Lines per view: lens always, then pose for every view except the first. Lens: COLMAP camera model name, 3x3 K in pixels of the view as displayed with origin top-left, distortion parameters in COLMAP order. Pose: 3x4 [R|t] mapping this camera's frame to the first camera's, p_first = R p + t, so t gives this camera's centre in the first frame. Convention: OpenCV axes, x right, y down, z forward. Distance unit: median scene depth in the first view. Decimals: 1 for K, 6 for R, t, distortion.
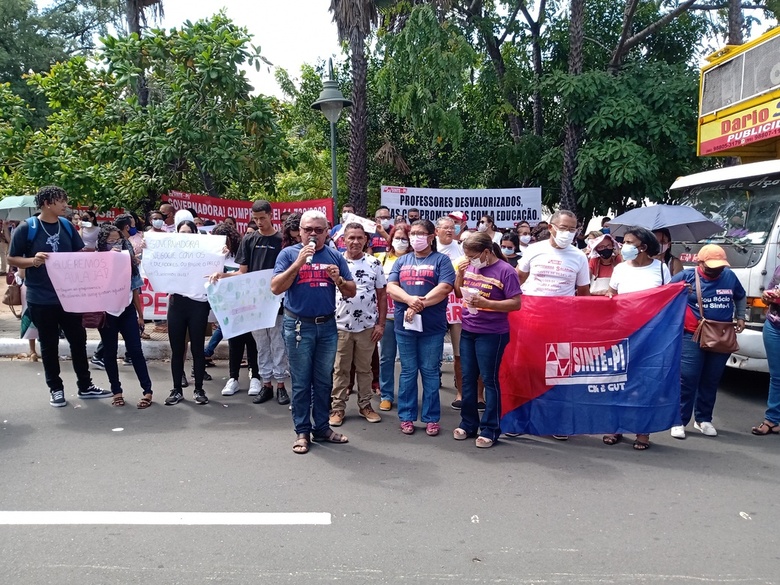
lens RADIAL K [[614.1, 0, 385.9], [0, 614.1, 293.9], [0, 0, 1]] dist [0.057367, -0.085062]
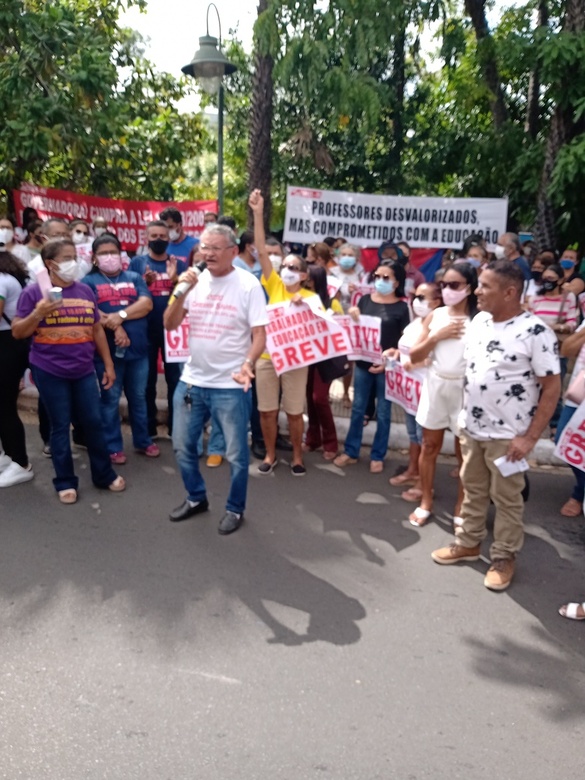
lens RADIAL K [[614.1, 0, 301.4], [0, 614.1, 397.8], [0, 0, 1]] dist [0.057367, -0.085062]
pose [[0.984766, 0.094430, -0.146012, 0.150420], [-0.072991, 0.986619, 0.145789, -0.032322], [0.157825, -0.132910, 0.978482, 0.230772]]
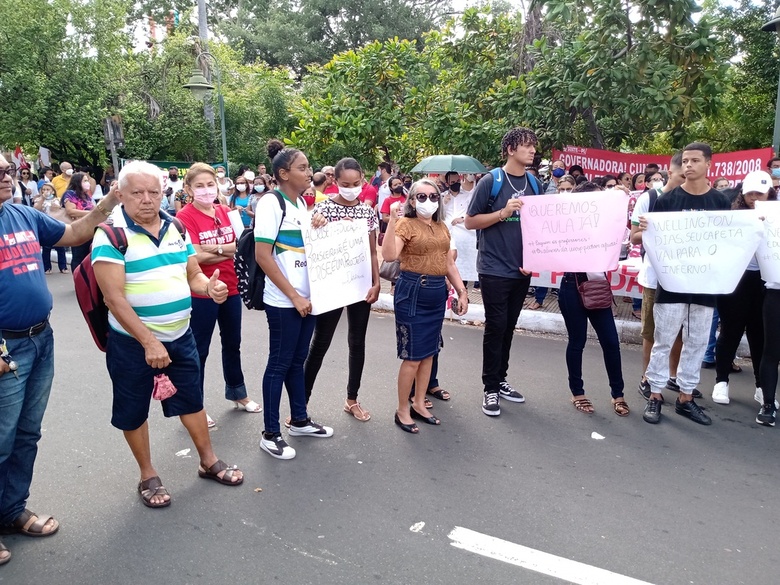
lens RADIAL K [[614.1, 0, 394.3], [0, 614.1, 299.0], [0, 0, 1]] dist [0.057367, -0.085062]
pose [[0.883909, 0.086088, -0.459667, -0.133554], [-0.052751, 0.994991, 0.084910, -0.006443], [0.464674, -0.050805, 0.884023, 0.074874]]
